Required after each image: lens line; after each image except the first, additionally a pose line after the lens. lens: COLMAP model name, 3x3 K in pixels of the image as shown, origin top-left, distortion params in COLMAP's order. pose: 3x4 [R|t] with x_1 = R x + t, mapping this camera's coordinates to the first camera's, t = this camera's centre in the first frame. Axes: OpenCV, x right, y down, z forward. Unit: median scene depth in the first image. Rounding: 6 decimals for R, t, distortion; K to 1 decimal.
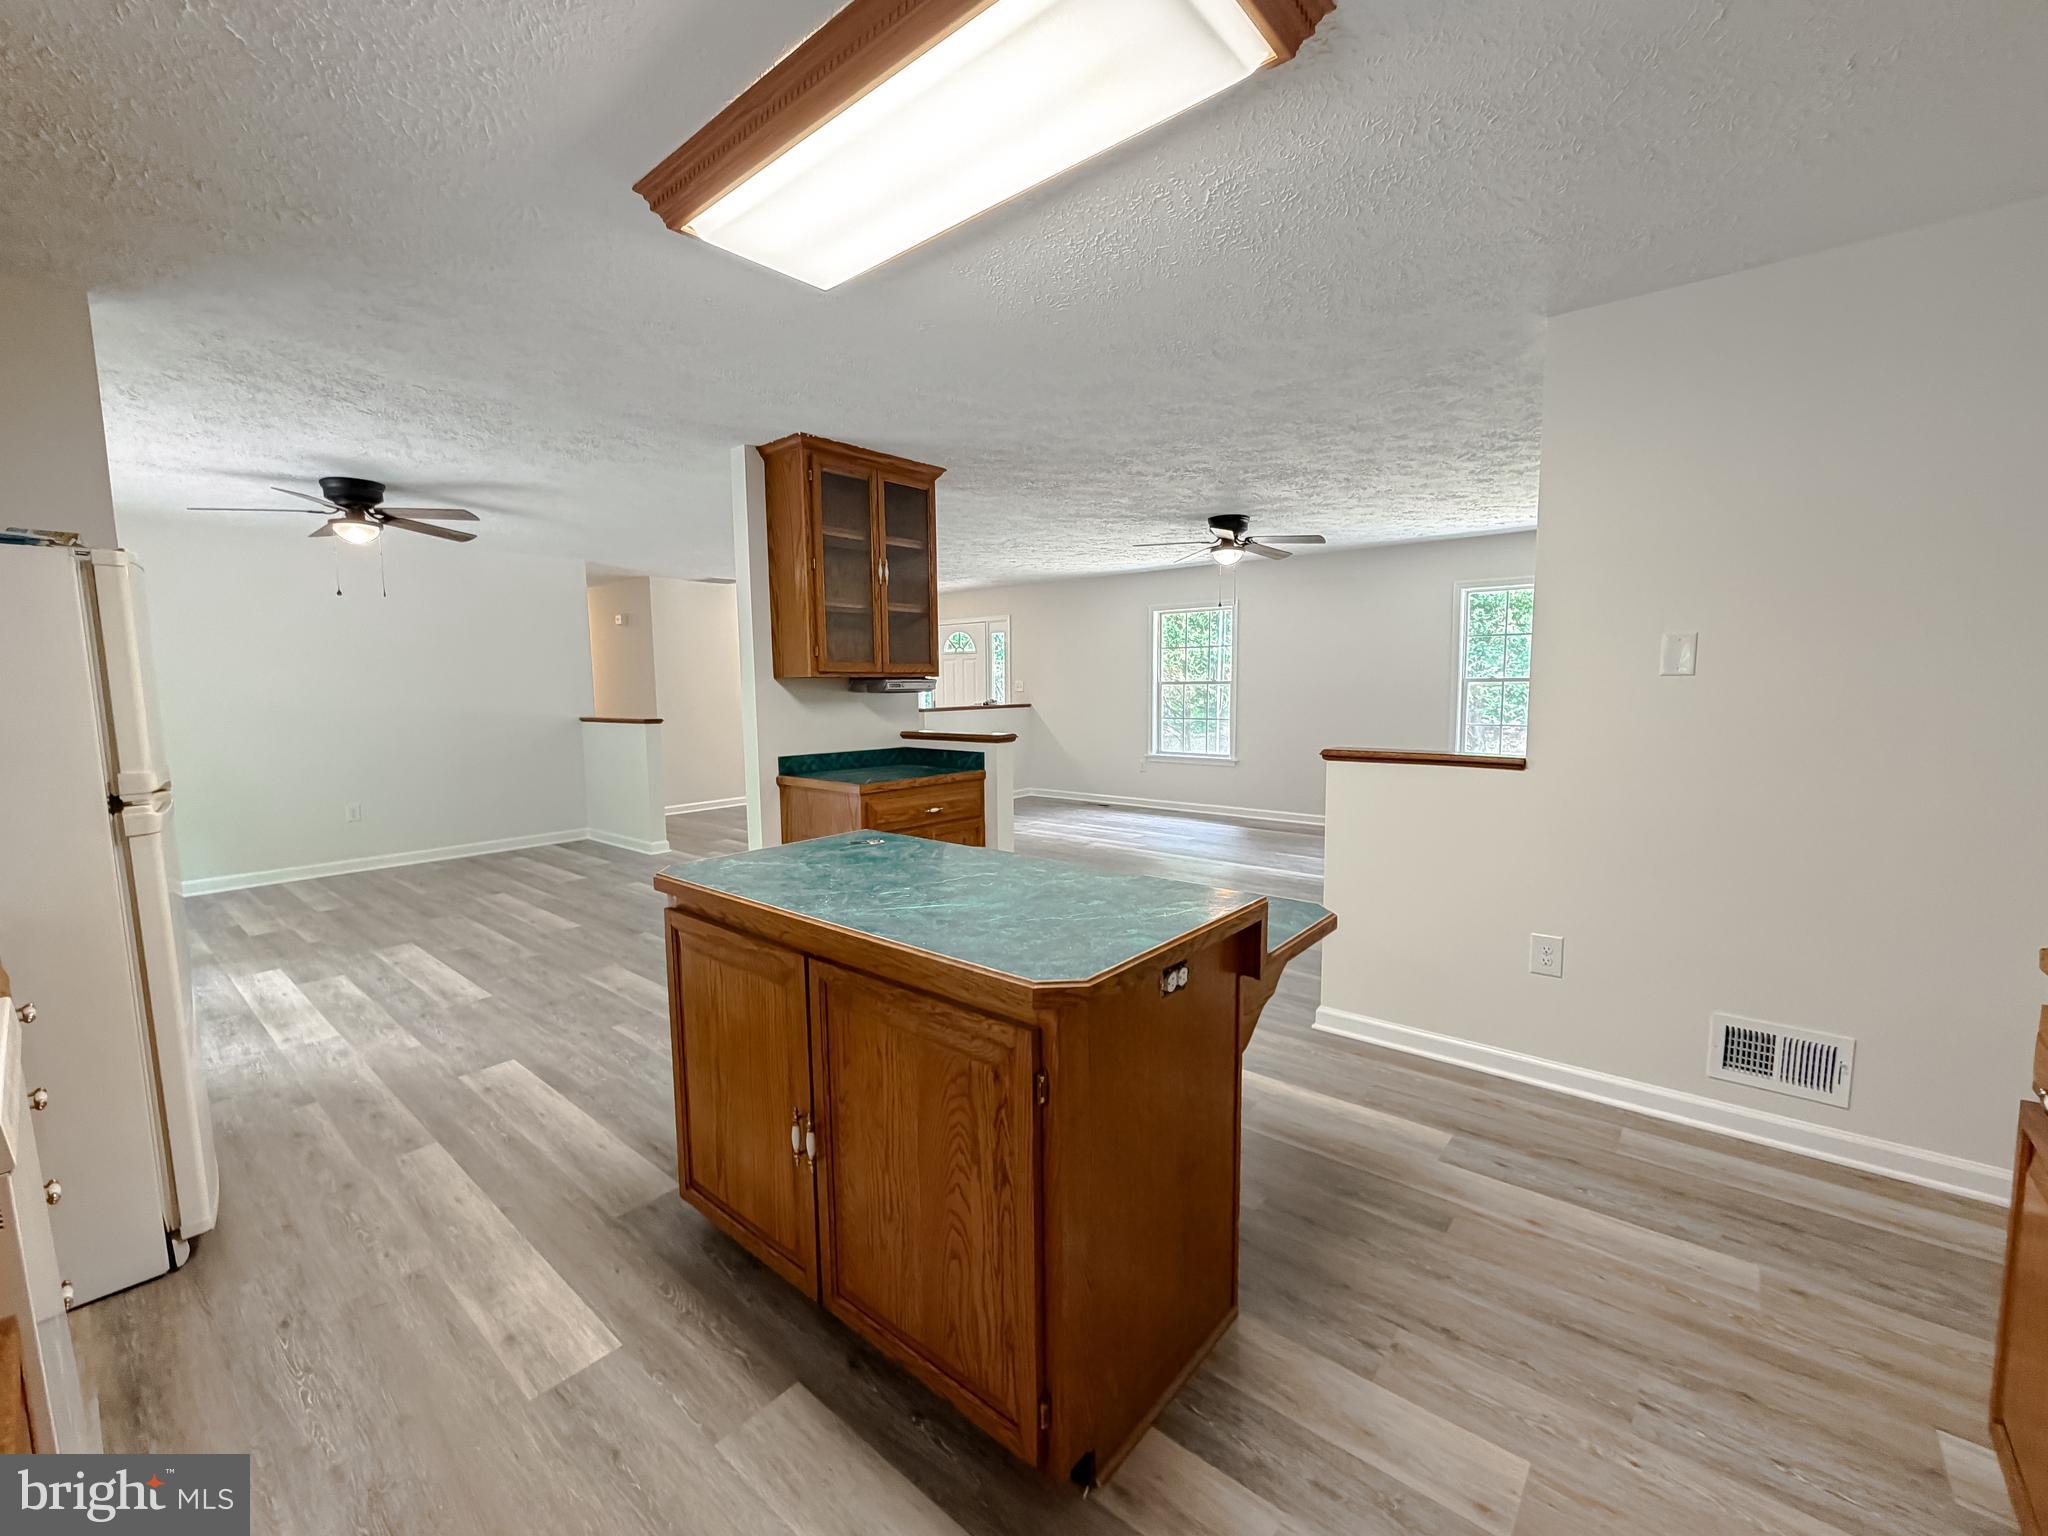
lens RADIAL K [[853.0, 0, 1013.7], [0, 853.0, 763.7], [0, 0, 1]] dist [0.009104, -0.000457]
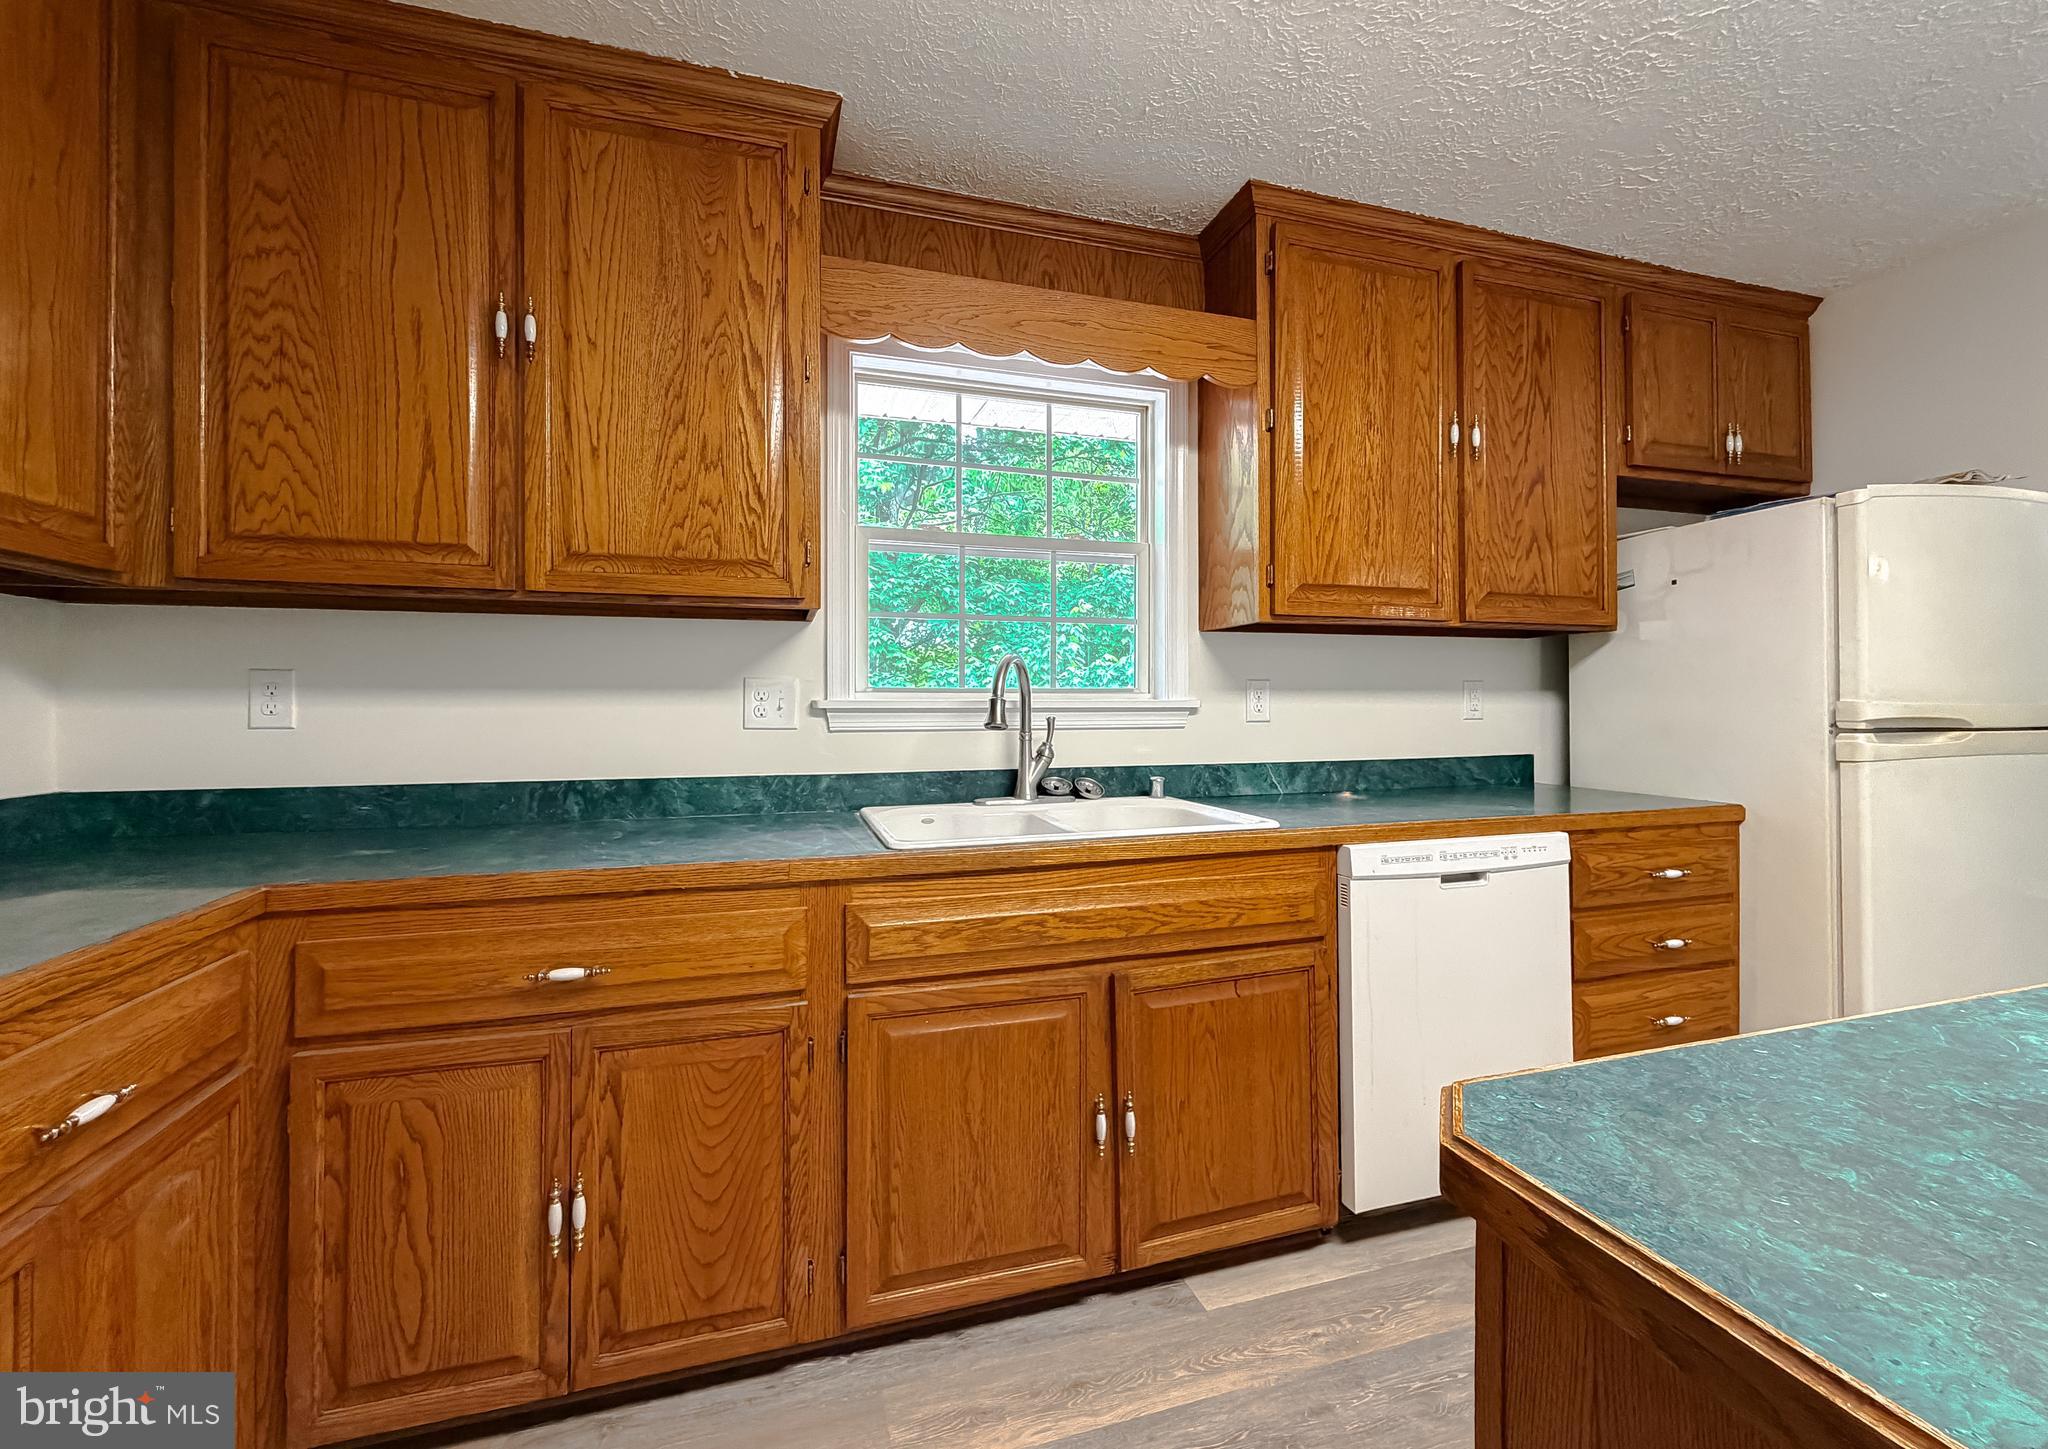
lens RADIAL K [[841.0, 0, 1011.5], [0, 841.0, 704.4], [0, 0, 1]] dist [-0.001409, -0.000310]
pose [[-0.539292, 0.018066, -0.841925, 0.213298], [-0.075222, 0.994740, 0.069528, 0.012884], [0.838752, 0.100827, -0.535096, 0.399101]]
